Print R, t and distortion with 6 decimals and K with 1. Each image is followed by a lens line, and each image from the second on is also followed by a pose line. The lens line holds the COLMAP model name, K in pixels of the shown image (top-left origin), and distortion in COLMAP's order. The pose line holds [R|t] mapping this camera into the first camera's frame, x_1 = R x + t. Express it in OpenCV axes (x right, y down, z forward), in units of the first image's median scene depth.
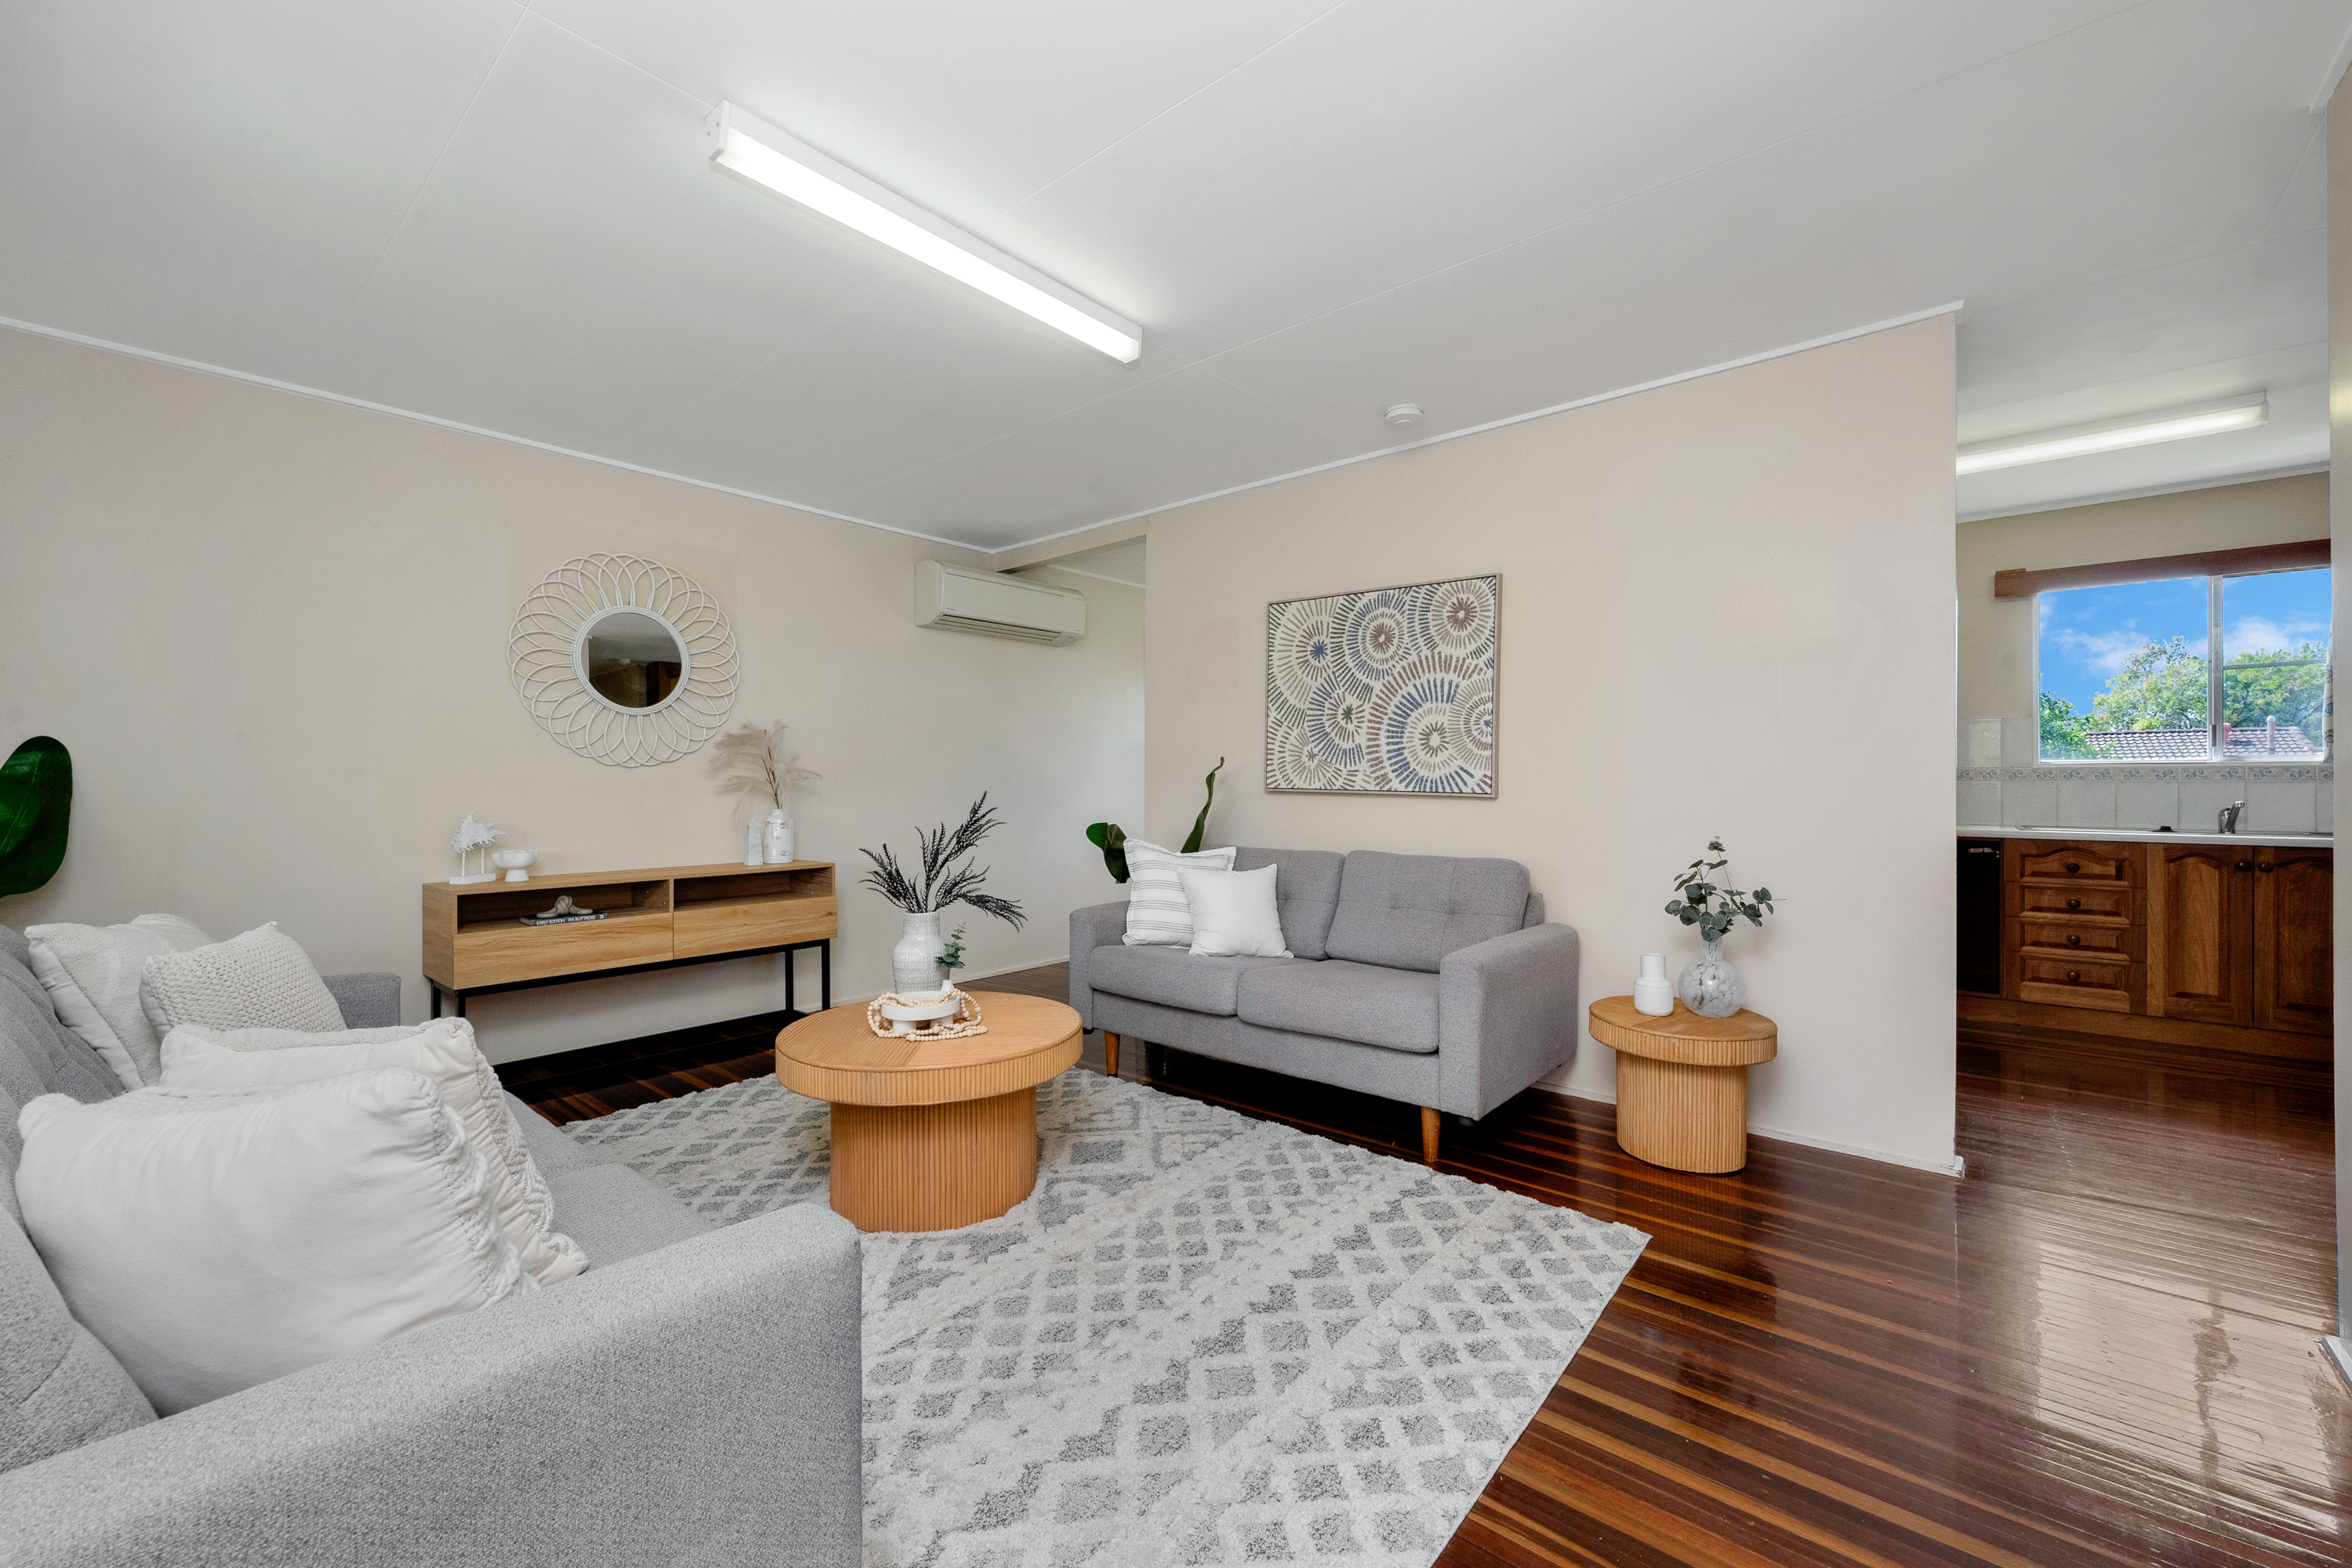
lens RADIAL K [[934.5, 0, 1180.6], [0, 934.5, 781.2], [0, 0, 1]] dist [0.000229, 0.000122]
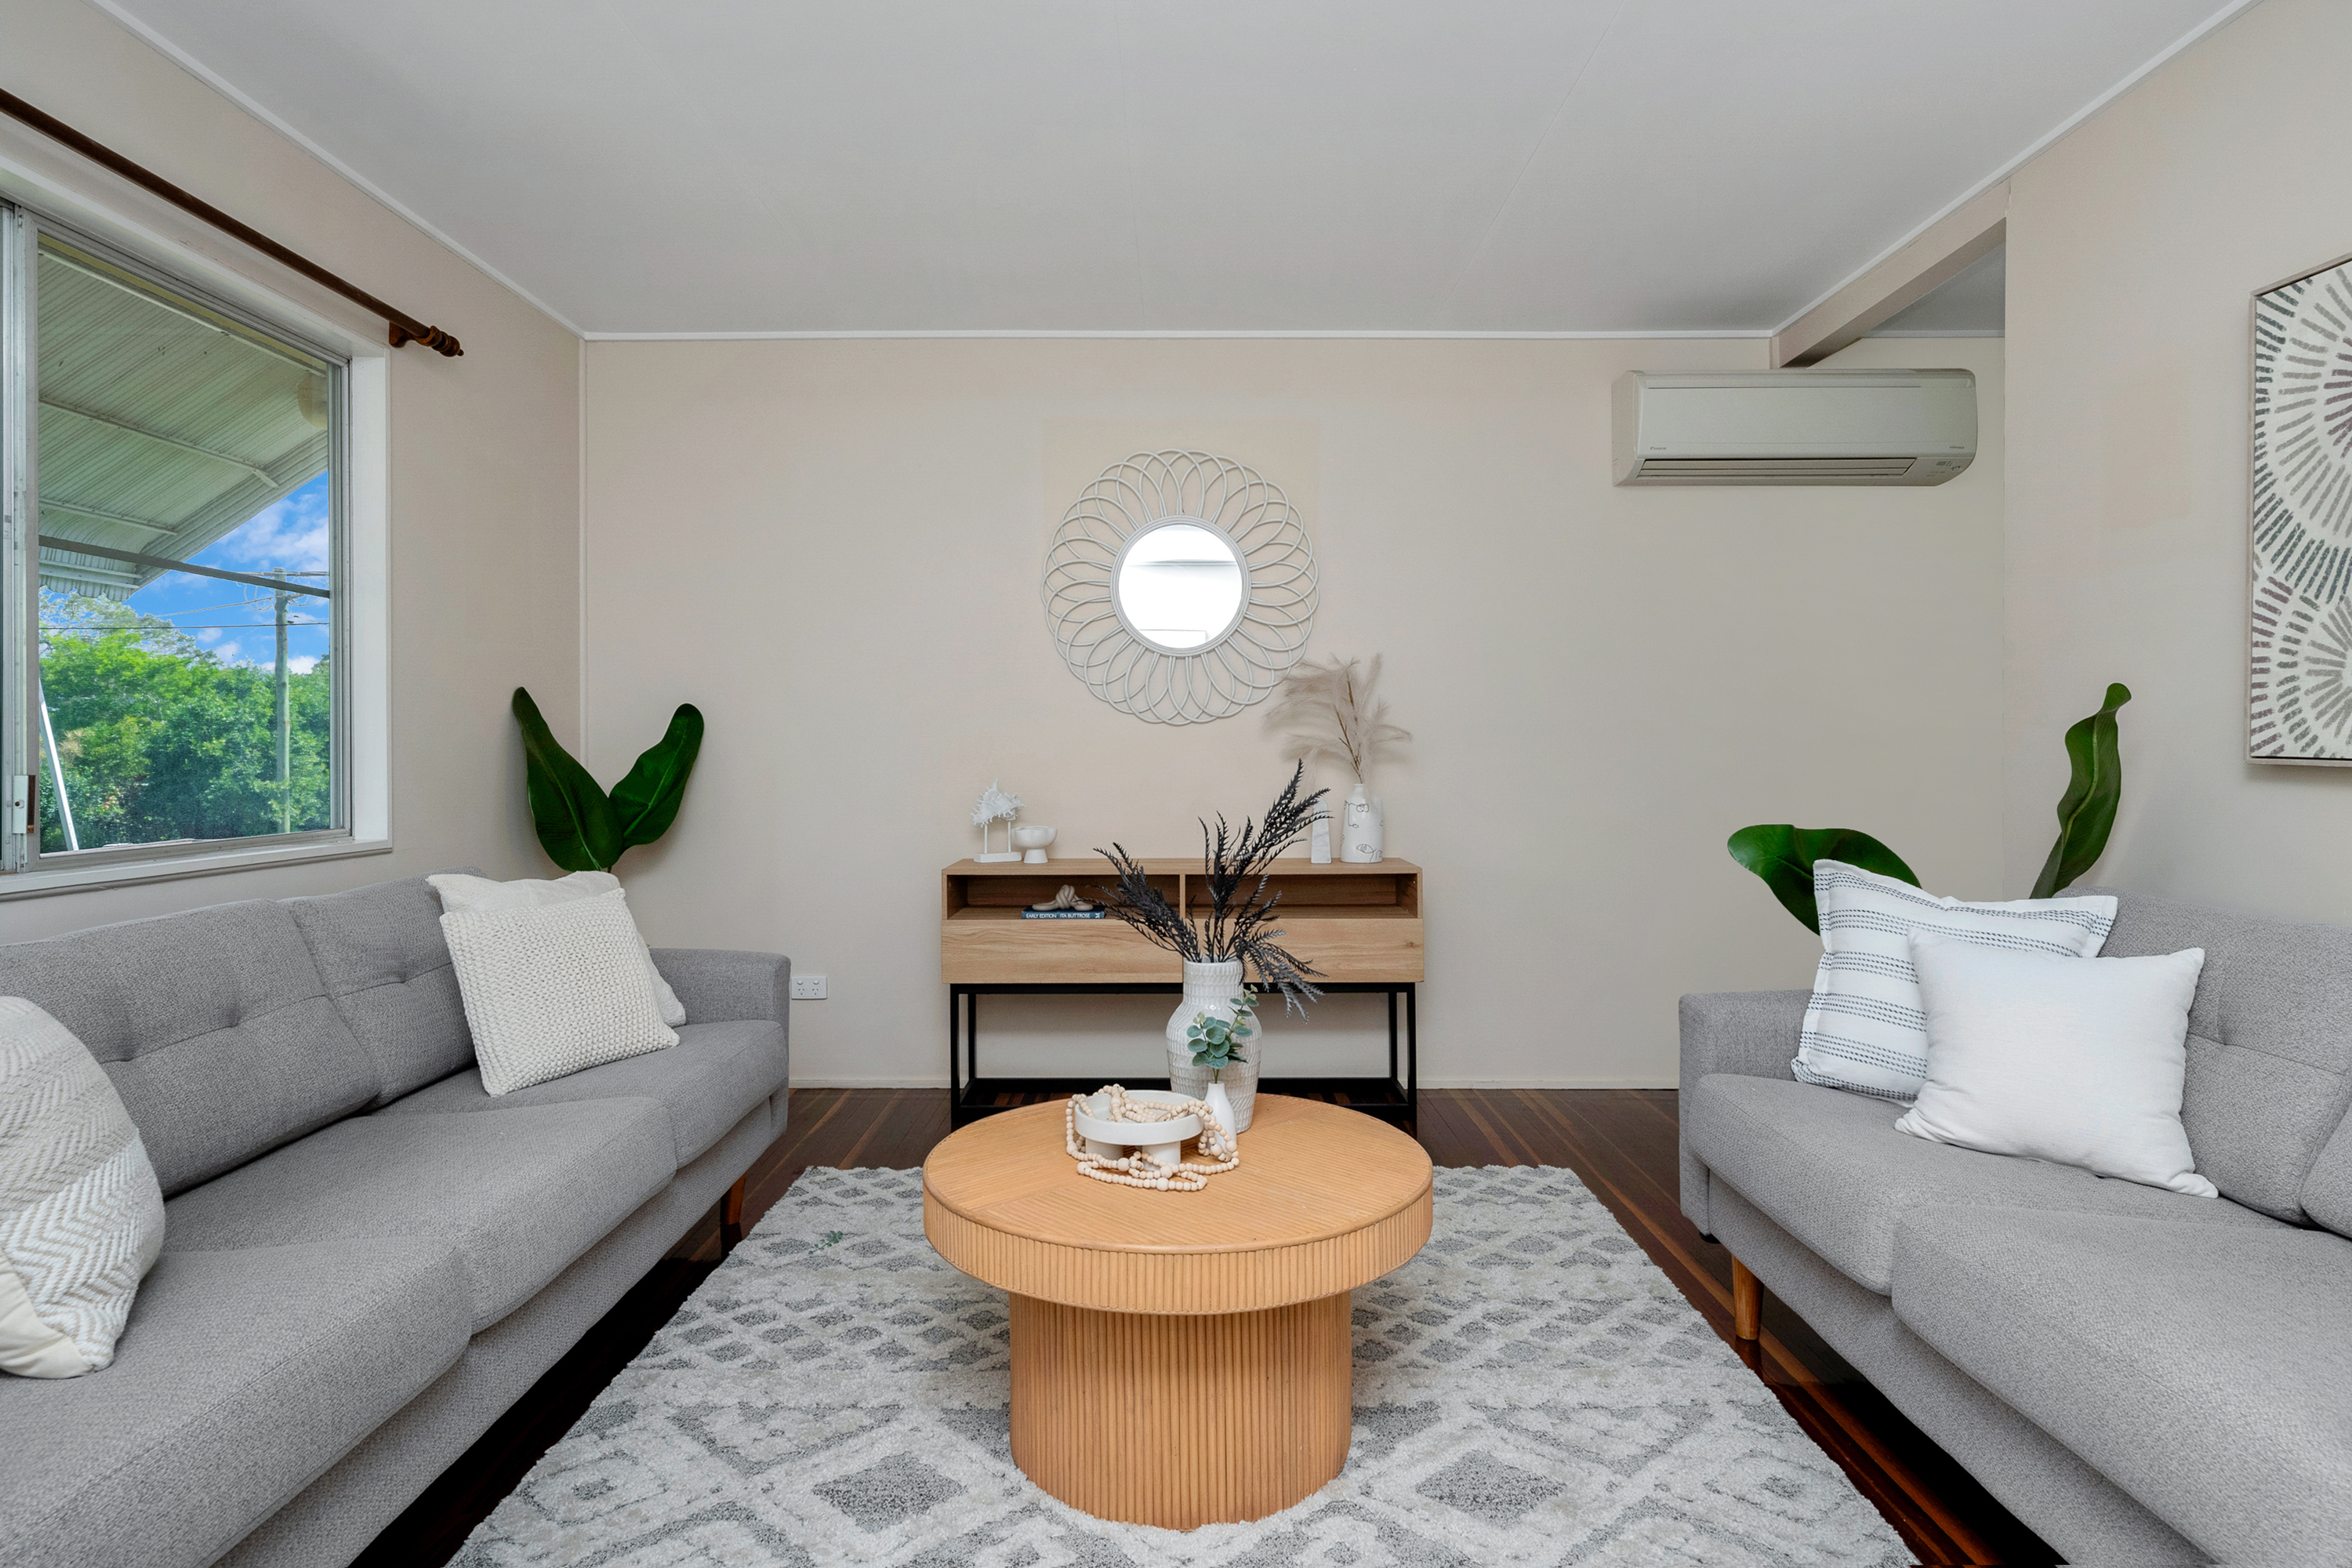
lens RADIAL K [[1323.9, 0, 1175.9], [0, 1323.9, 745.2], [0, 0, 1]] dist [0.001038, 0.002526]
pose [[0.645351, -0.000867, -0.763886, 0.254358], [0.002649, 0.999996, 0.001103, 0.000648], [0.763882, -0.002735, 0.645350, 0.311166]]
